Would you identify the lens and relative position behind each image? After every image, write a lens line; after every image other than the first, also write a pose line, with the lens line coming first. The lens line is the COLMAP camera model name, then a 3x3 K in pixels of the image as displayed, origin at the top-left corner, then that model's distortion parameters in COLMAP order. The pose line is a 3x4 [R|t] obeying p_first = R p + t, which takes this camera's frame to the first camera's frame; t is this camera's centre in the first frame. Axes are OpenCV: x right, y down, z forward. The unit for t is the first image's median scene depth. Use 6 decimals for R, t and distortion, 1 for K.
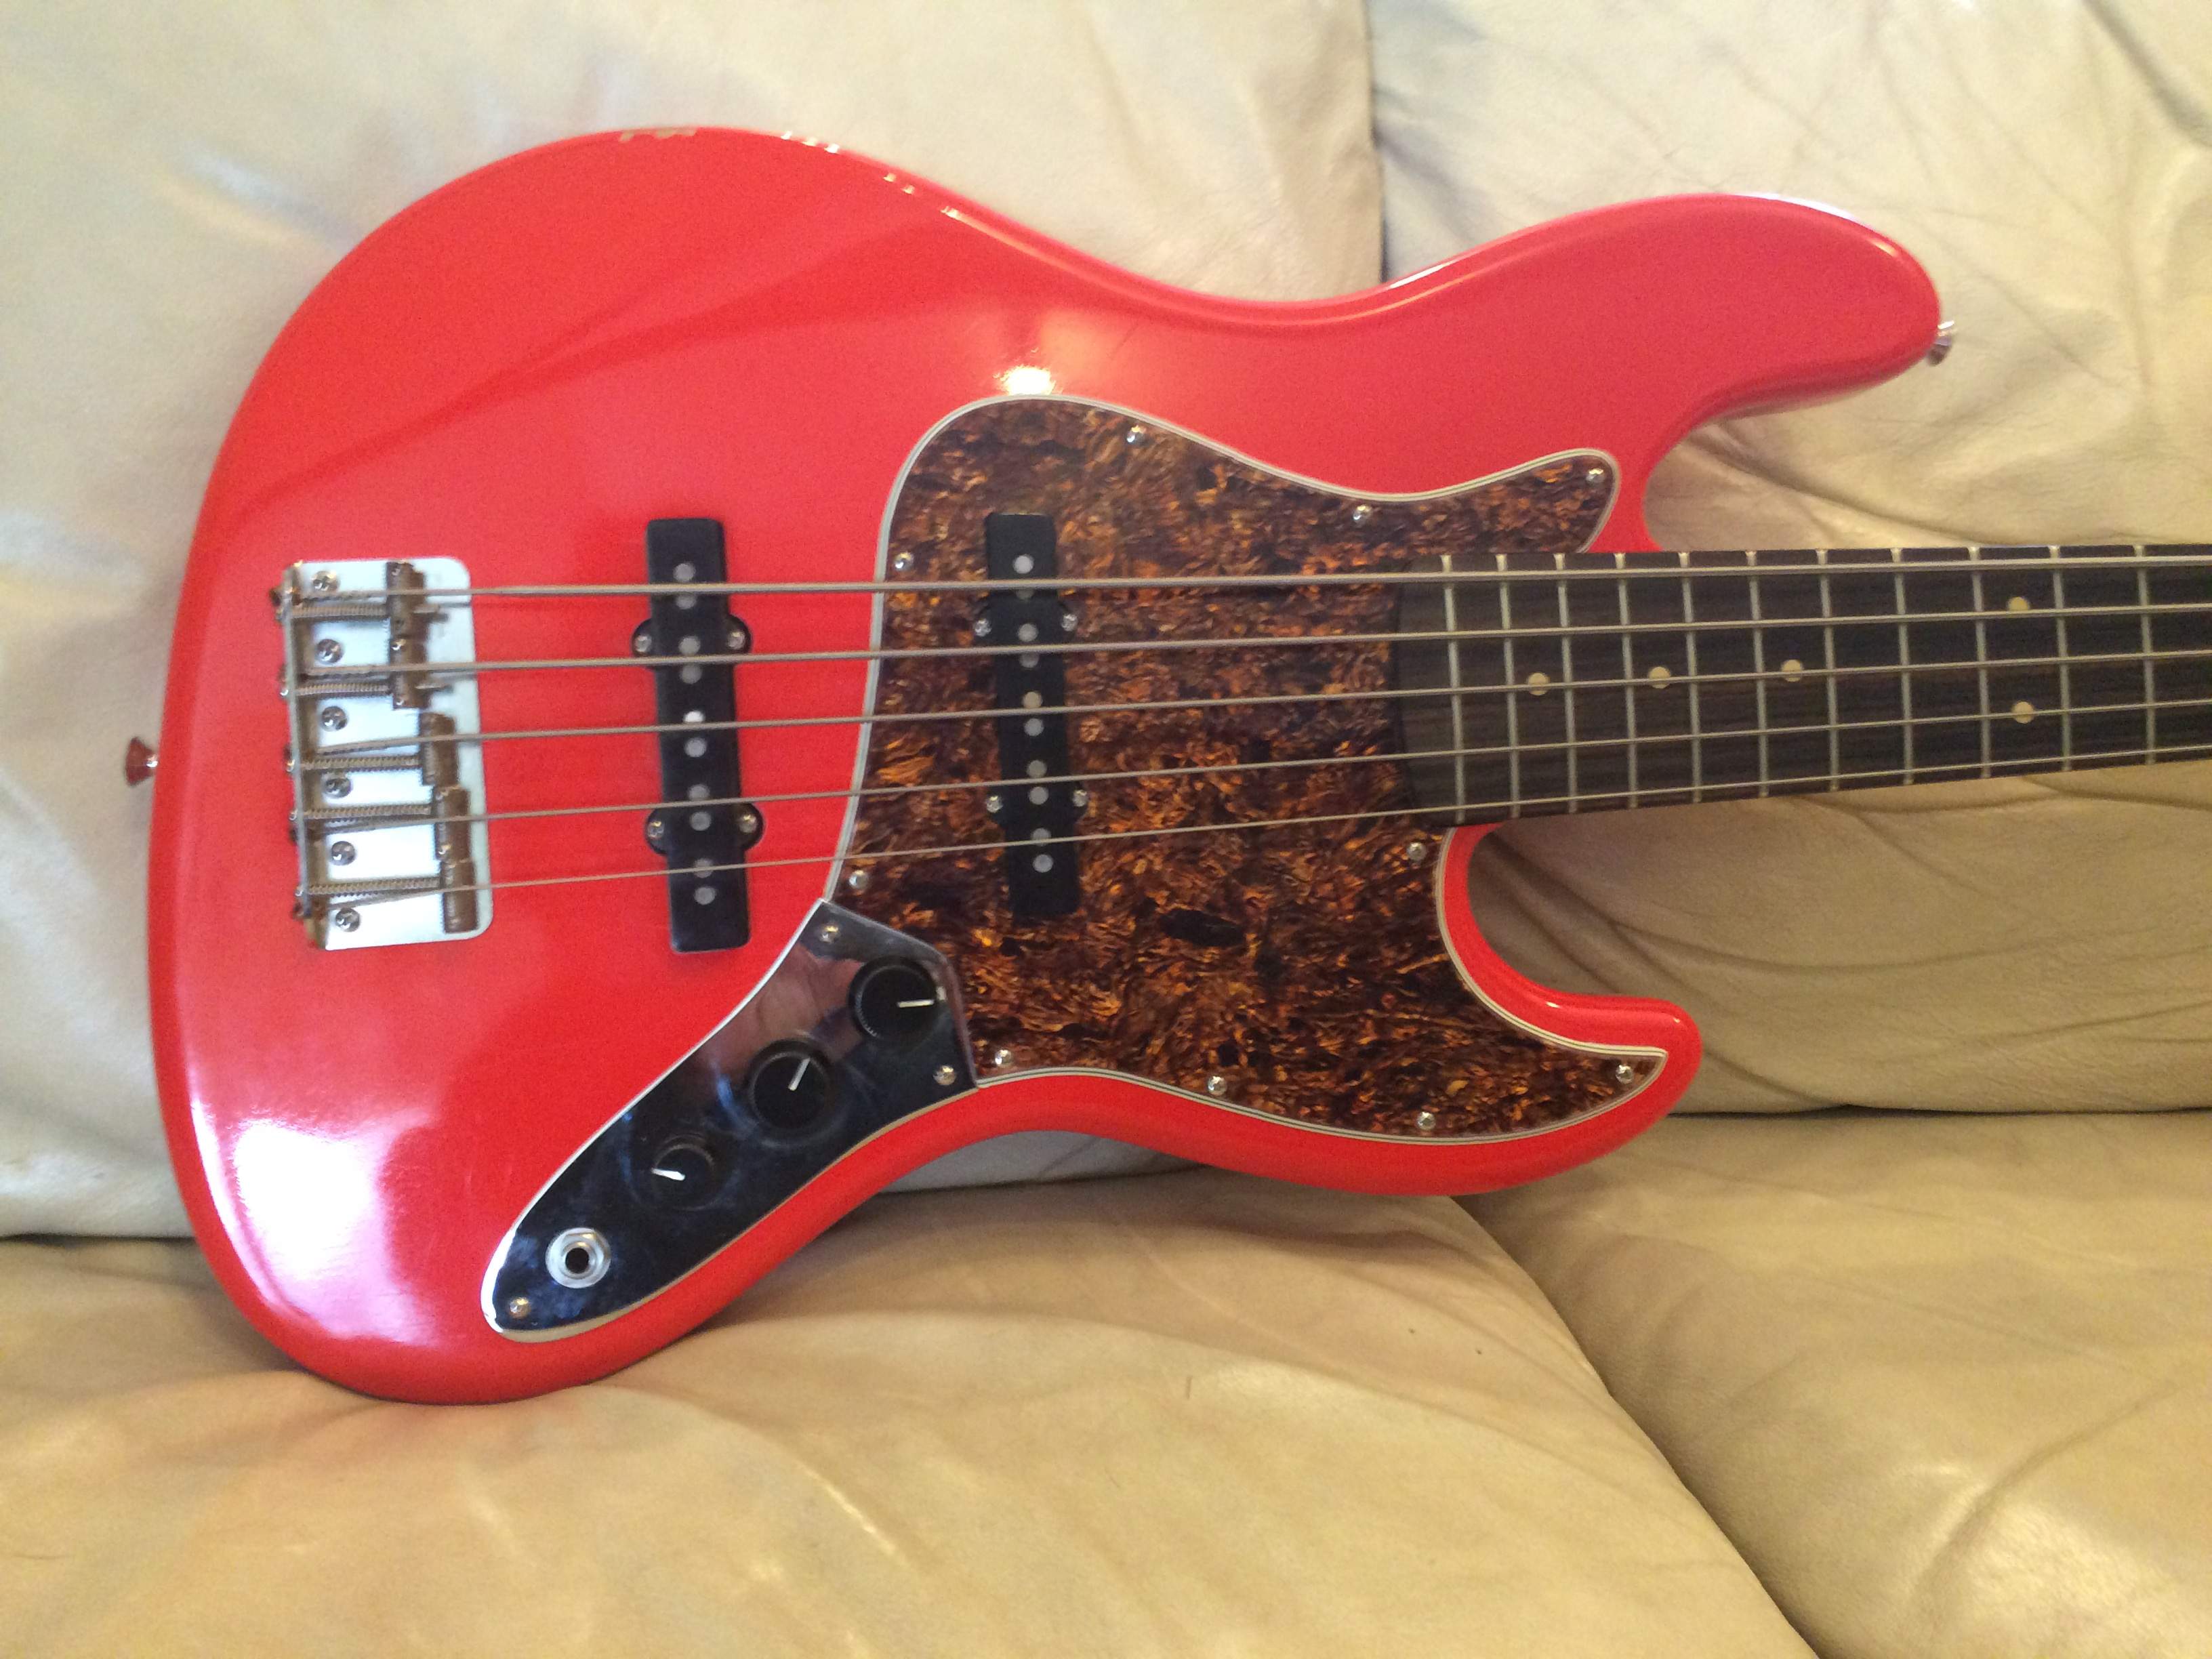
lens RADIAL K [[1851.0, 0, 1076.8], [0, 1851.0, 826.0], [0, 0, 1]] dist [0.035904, -0.003934]
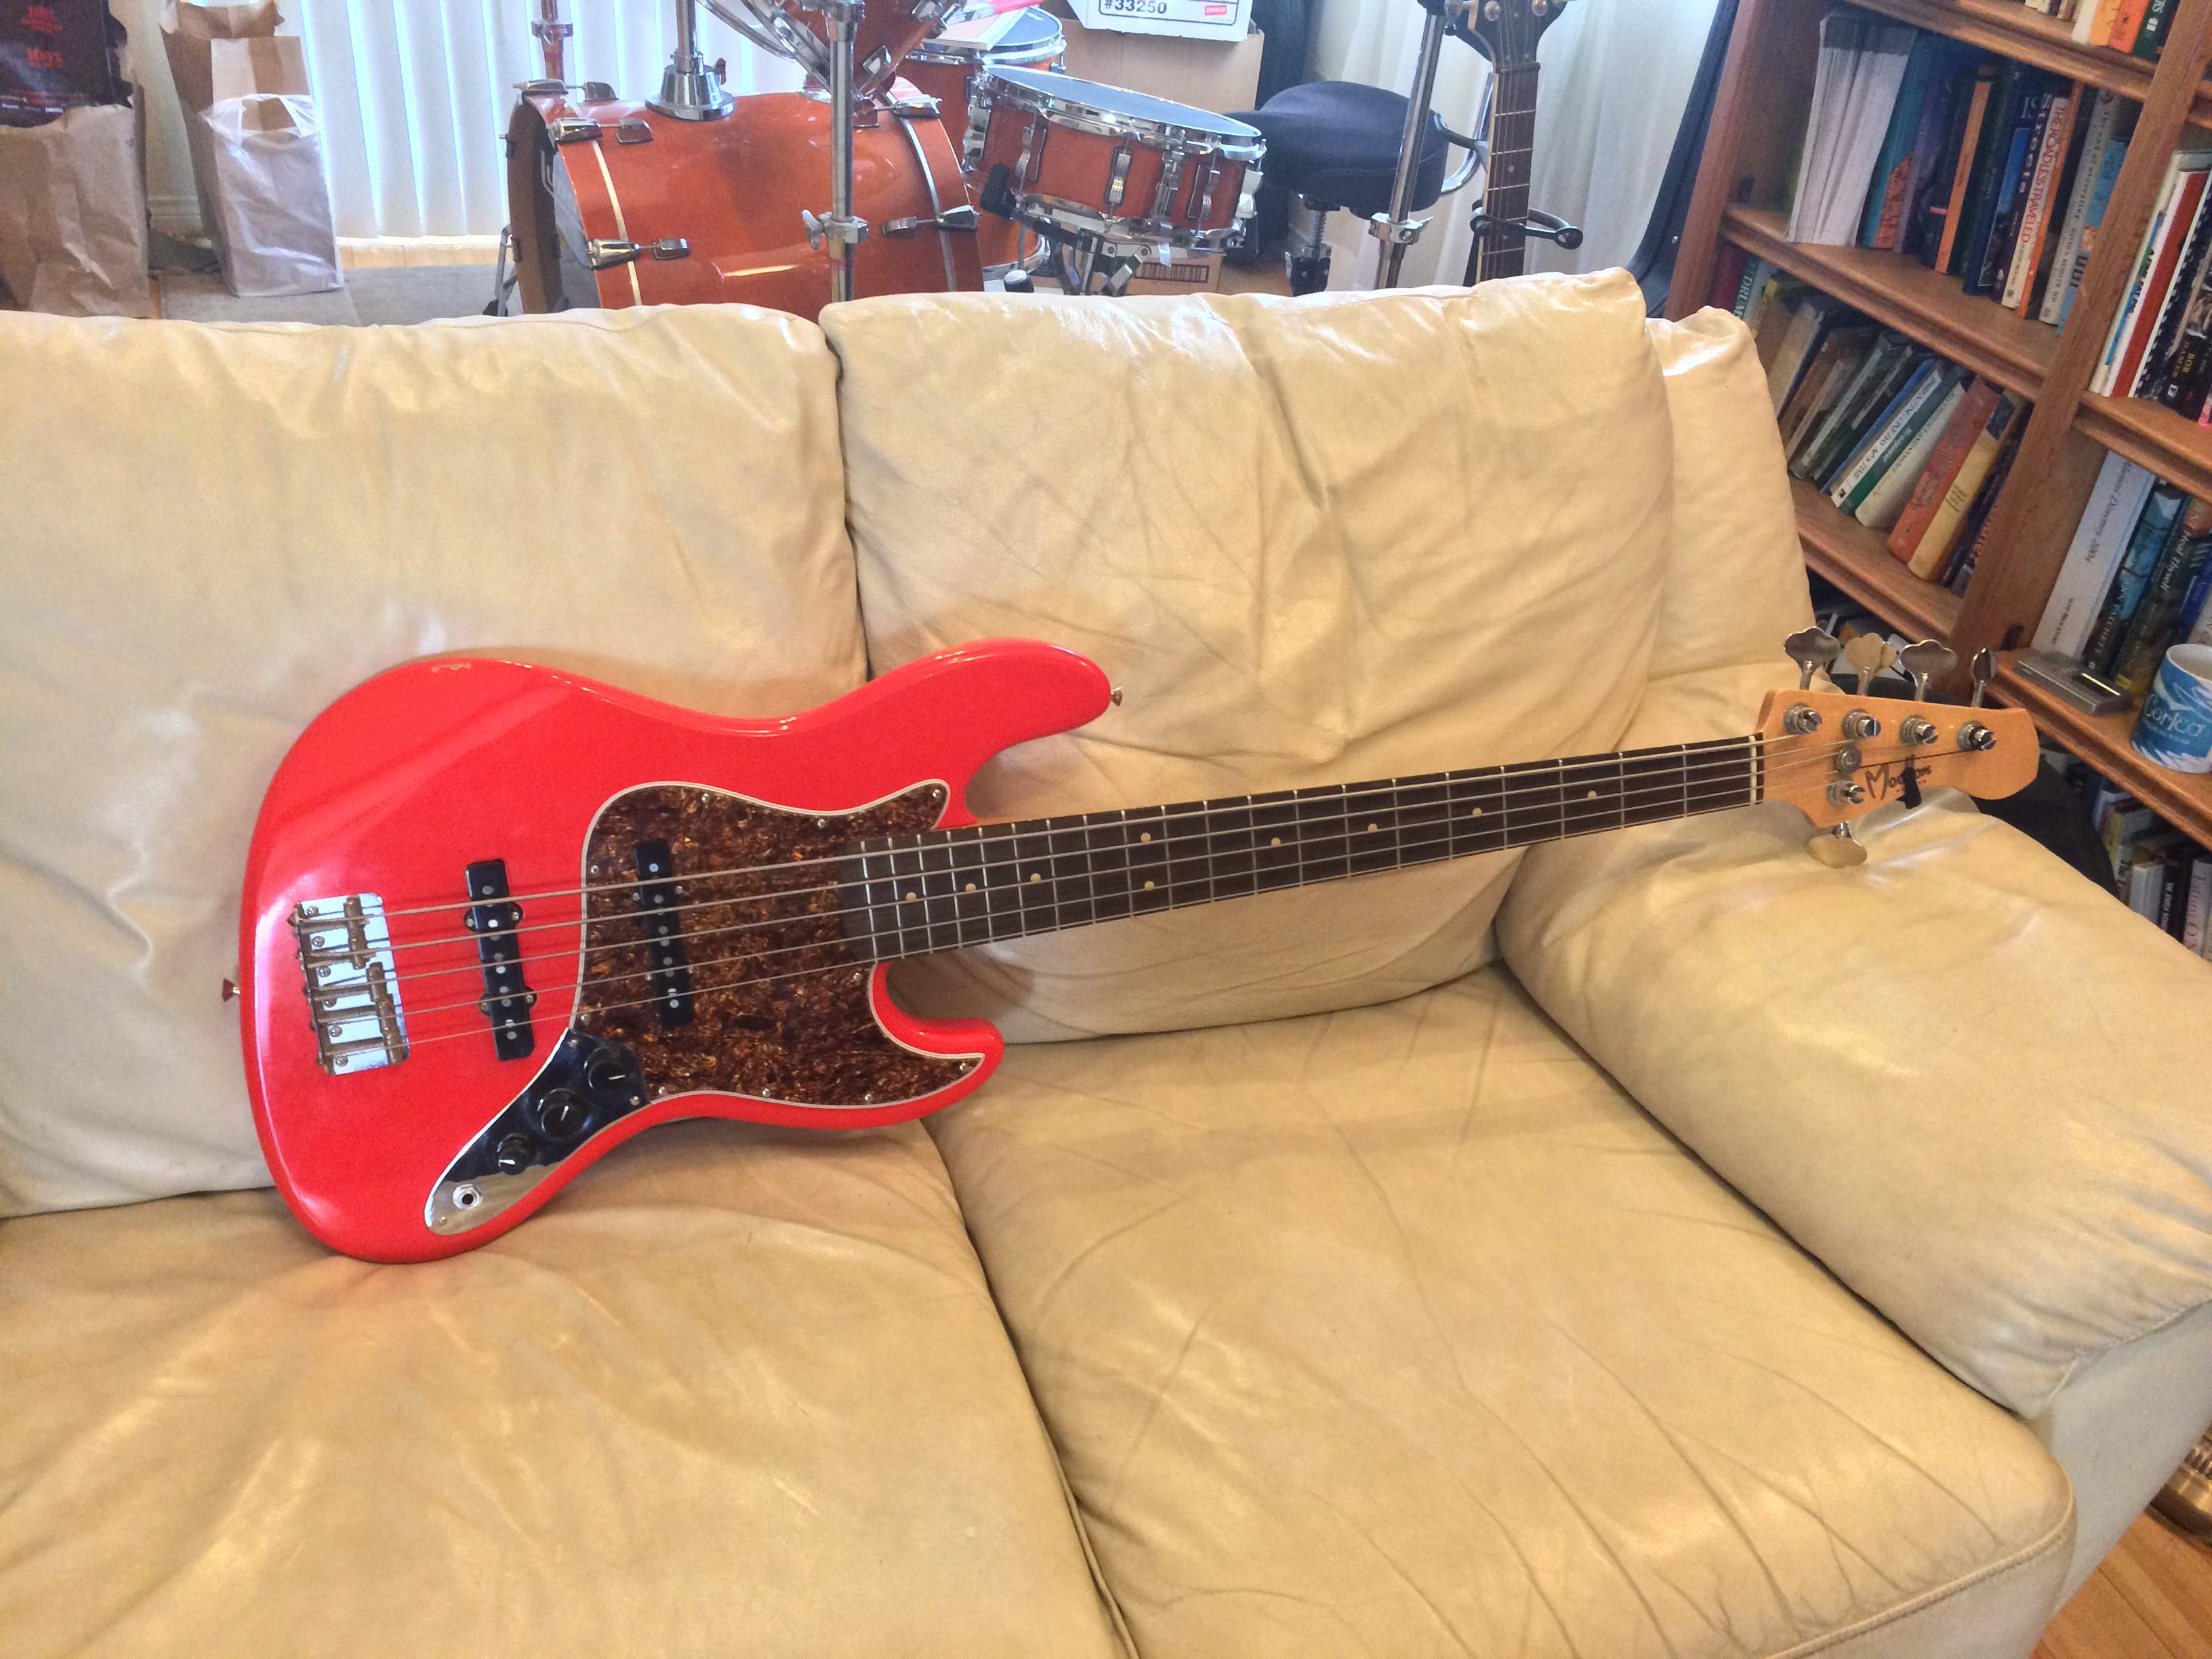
lens RADIAL K [[1851.0, 0, 1076.8], [0, 1851.0, 826.0], [0, 0, 1]] dist [0.035904, -0.003934]
pose [[0.992868, -0.052242, 0.107163, 0.217015], [0.027319, 0.974656, 0.222034, -0.621239], [-0.116047, -0.217523, 0.969132, -1.040606]]
